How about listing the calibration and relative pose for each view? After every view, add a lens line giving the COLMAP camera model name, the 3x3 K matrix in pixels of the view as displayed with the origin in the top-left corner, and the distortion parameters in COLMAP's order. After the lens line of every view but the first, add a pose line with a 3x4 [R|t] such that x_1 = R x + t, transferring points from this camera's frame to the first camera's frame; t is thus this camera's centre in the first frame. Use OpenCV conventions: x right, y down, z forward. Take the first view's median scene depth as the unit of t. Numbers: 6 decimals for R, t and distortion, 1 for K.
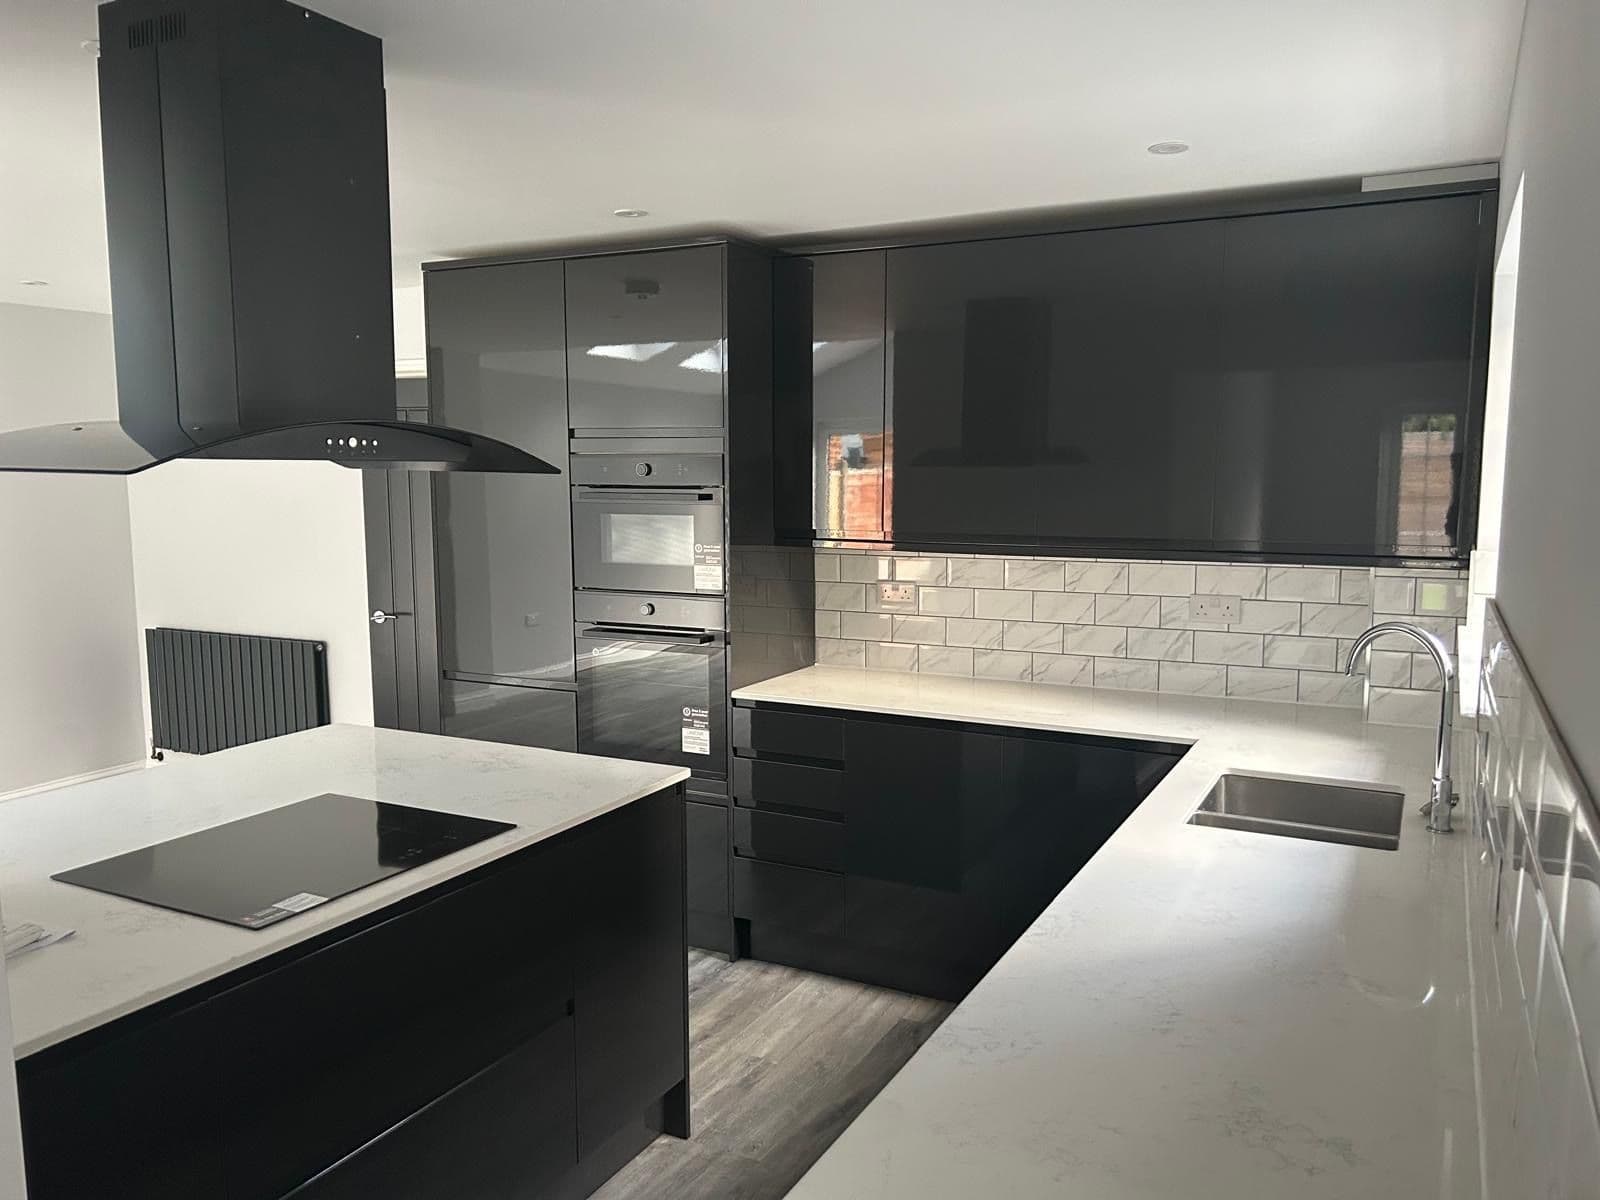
lens RADIAL K [[1207.8, 0, 775.1], [0, 1207.8, 602.0], [0, 0, 1]] dist [0.168179, -0.389479]
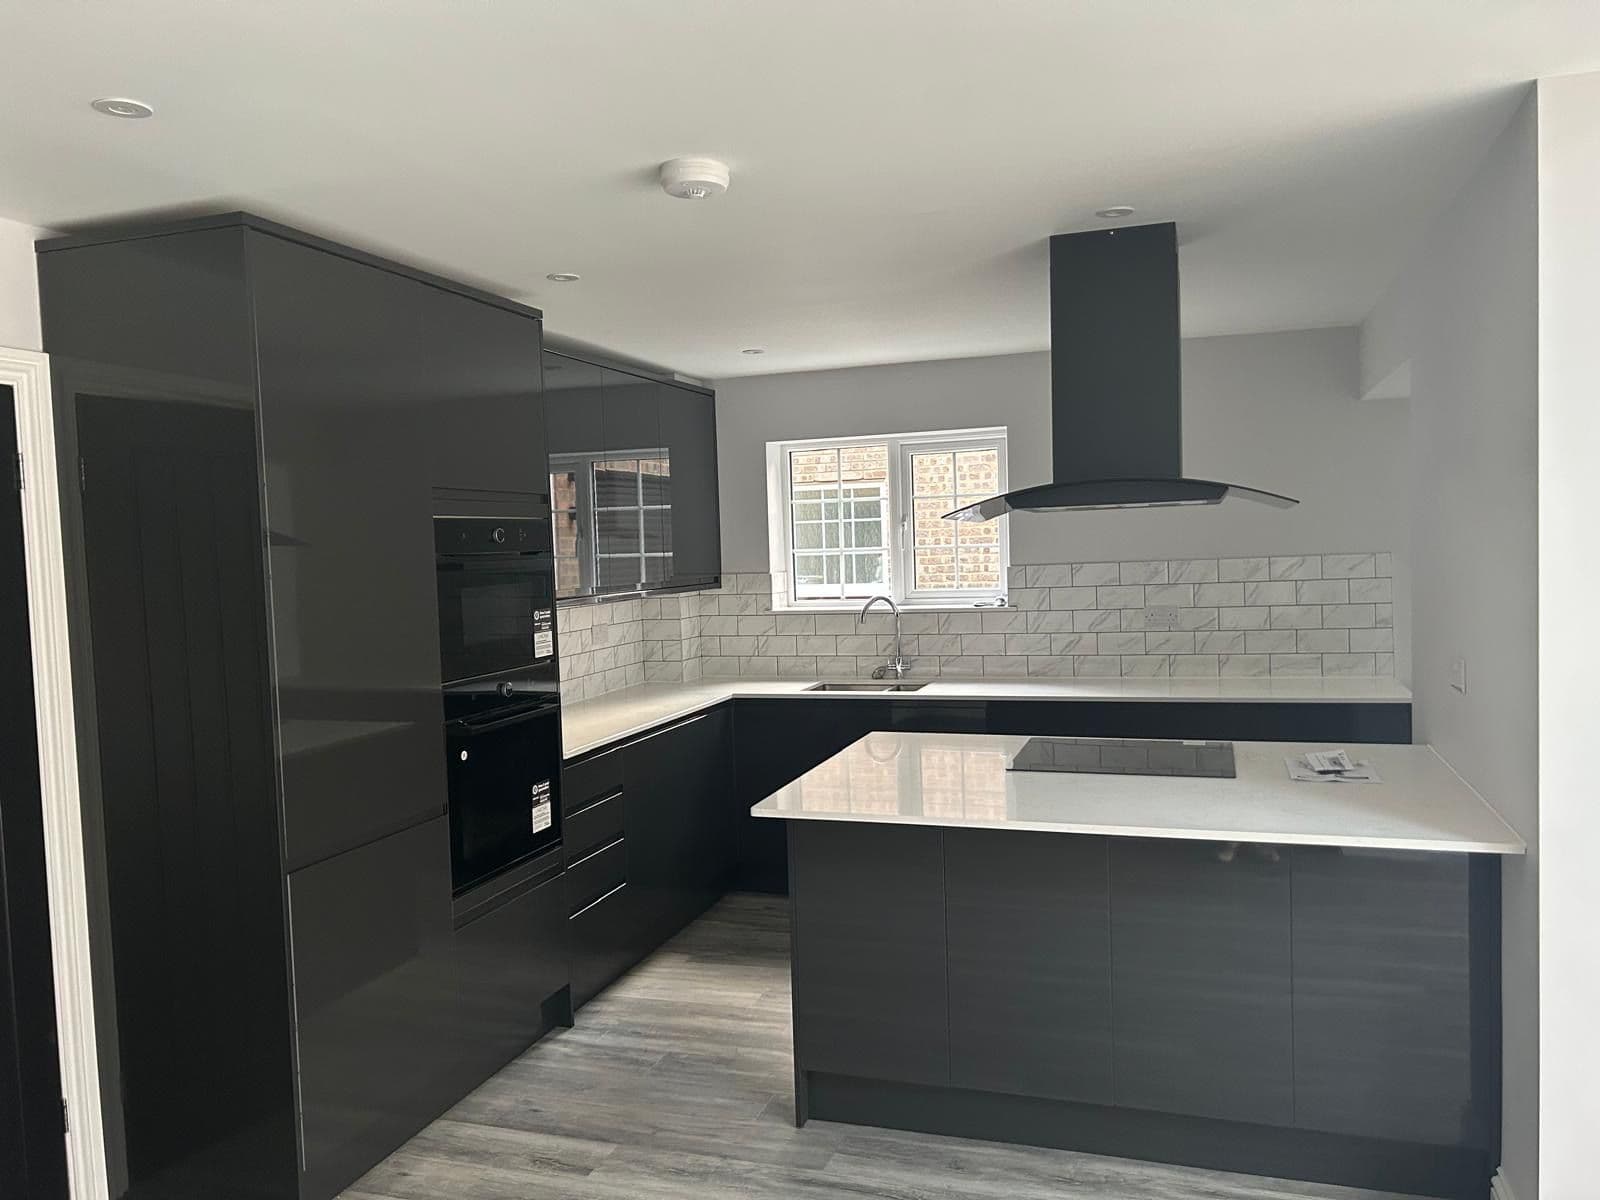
lens RADIAL K [[1207.8, 0, 775.1], [0, 1207.8, 602.0], [0, 0, 1]] dist [0.168179, -0.389479]
pose [[-0.160874, -0.039094, 0.986200, -1.098327], [0.149869, 0.986661, 0.063559, -0.092150], [-0.975530, 0.158026, -0.152869, 0.992405]]
